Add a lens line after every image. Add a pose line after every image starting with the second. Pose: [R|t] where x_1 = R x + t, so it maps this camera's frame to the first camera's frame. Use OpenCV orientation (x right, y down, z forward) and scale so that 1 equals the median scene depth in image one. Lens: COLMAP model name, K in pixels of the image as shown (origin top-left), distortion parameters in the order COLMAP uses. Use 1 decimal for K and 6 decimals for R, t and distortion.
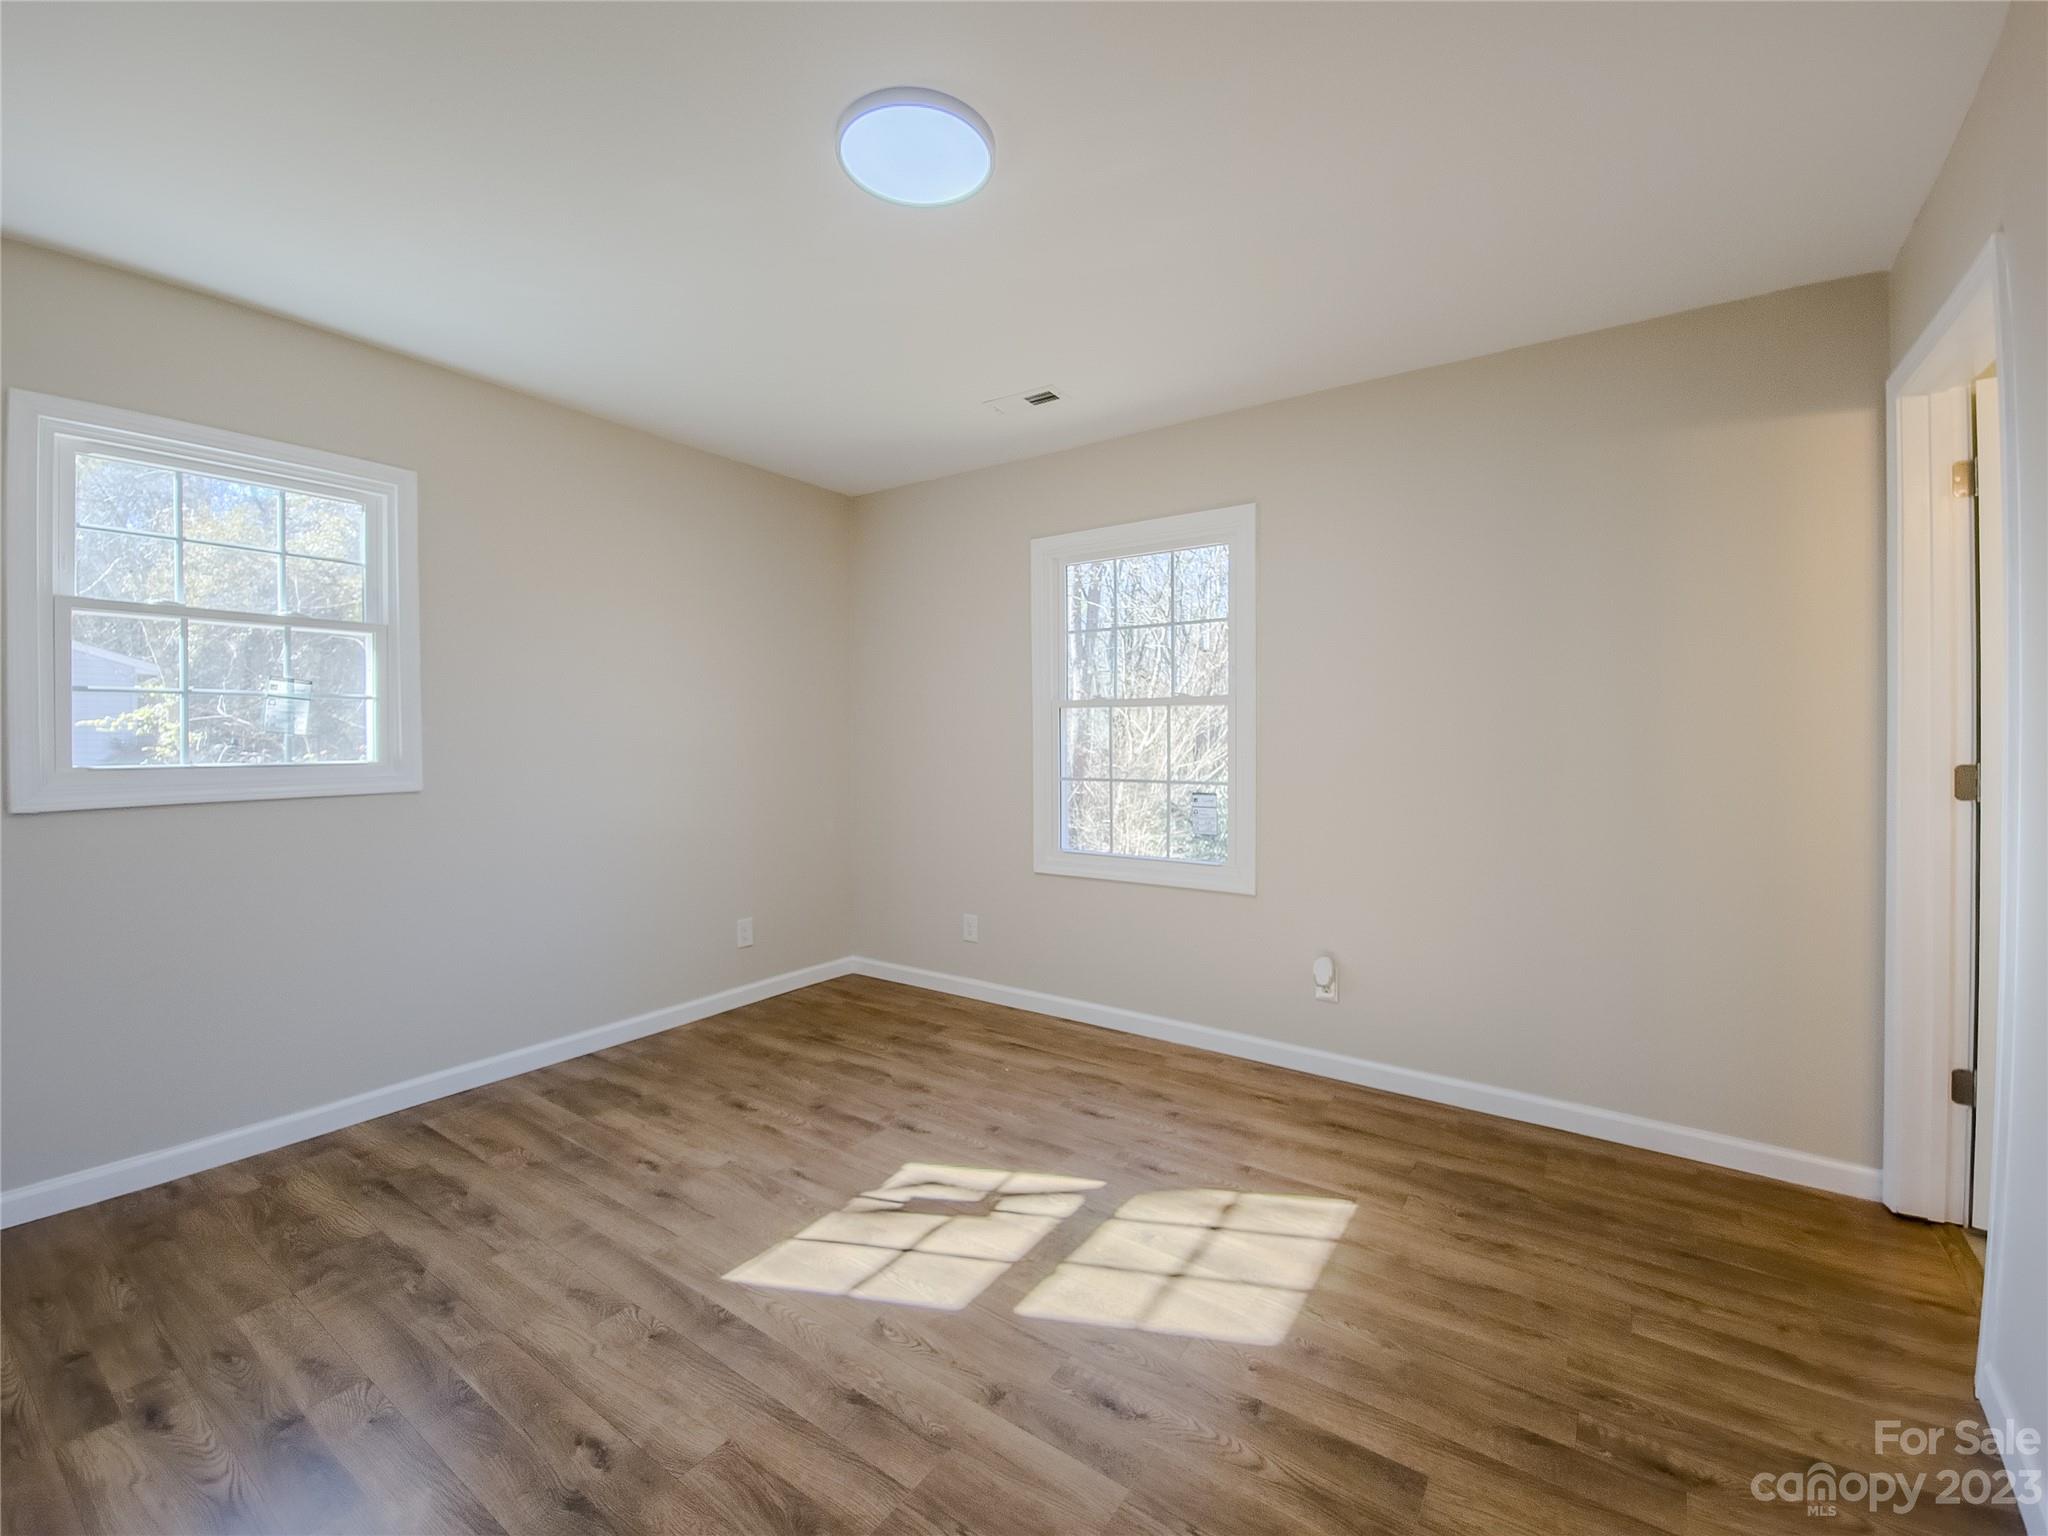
lens RADIAL K [[902.7, 0, 1011.3], [0, 902.7, 749.2], [0, 0, 1]] dist [0.002335, -0.001420]
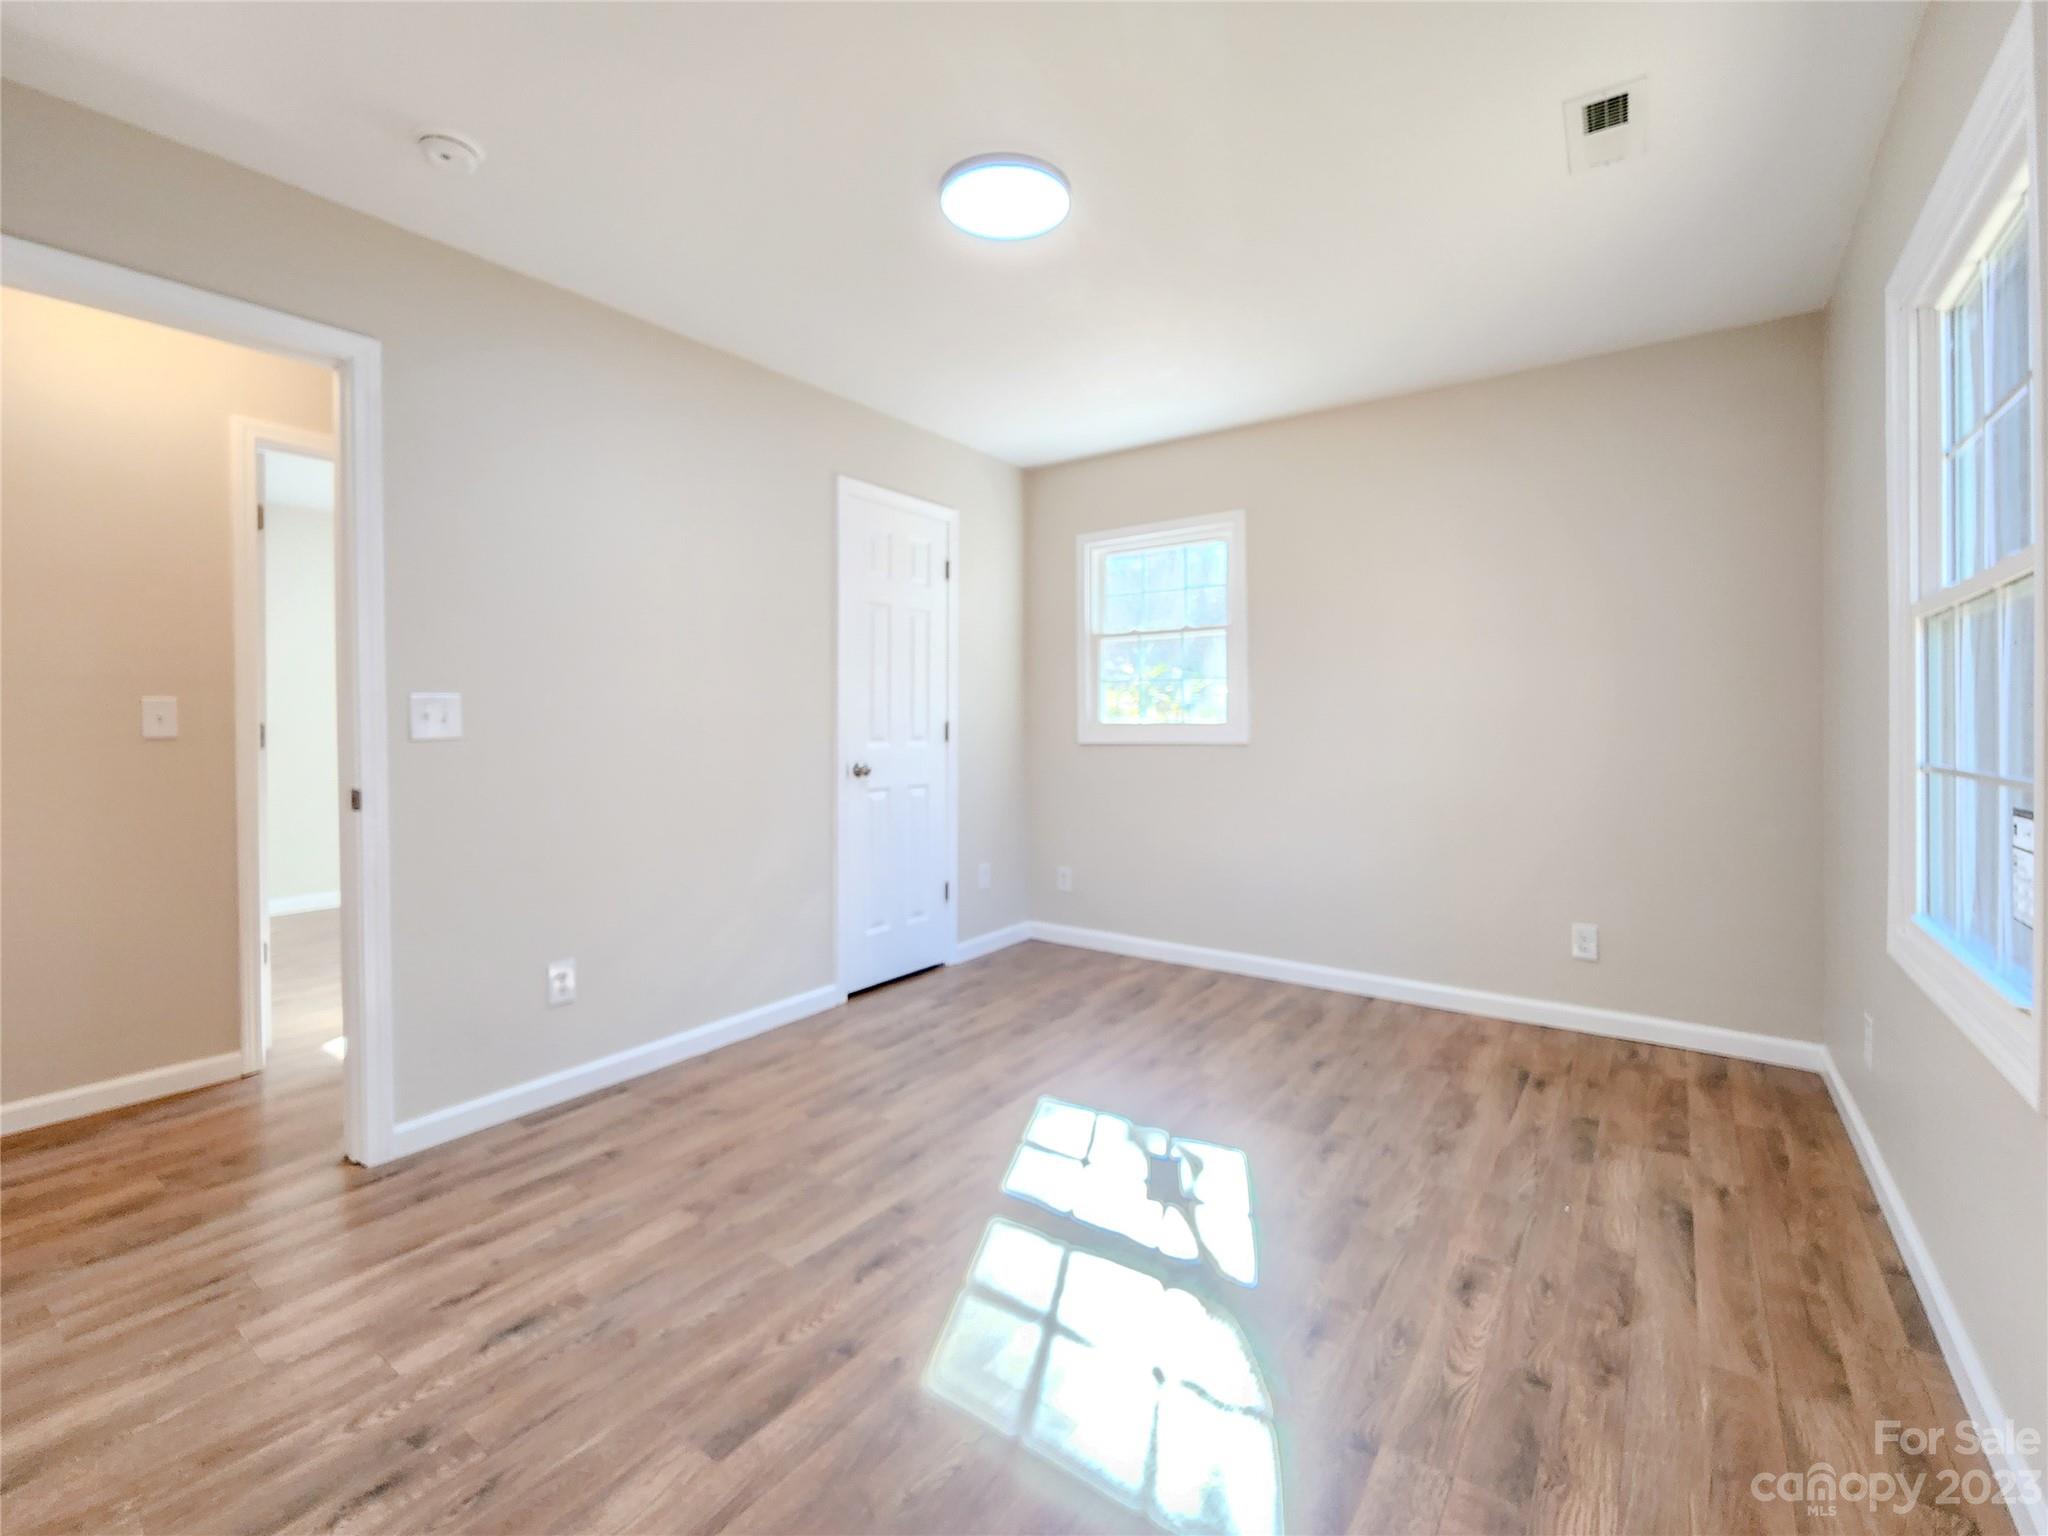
lens RADIAL K [[902.7, 0, 1012.5], [0, 902.7, 753.1], [0, 0, 1]] dist [0.002335, -0.001420]
pose [[-0.047435, 0.033267, -0.998320, 0.766122], [-0.008787, 0.999393, 0.033720, 0.015502], [0.998836, 0.010372, -0.047114, 0.754123]]
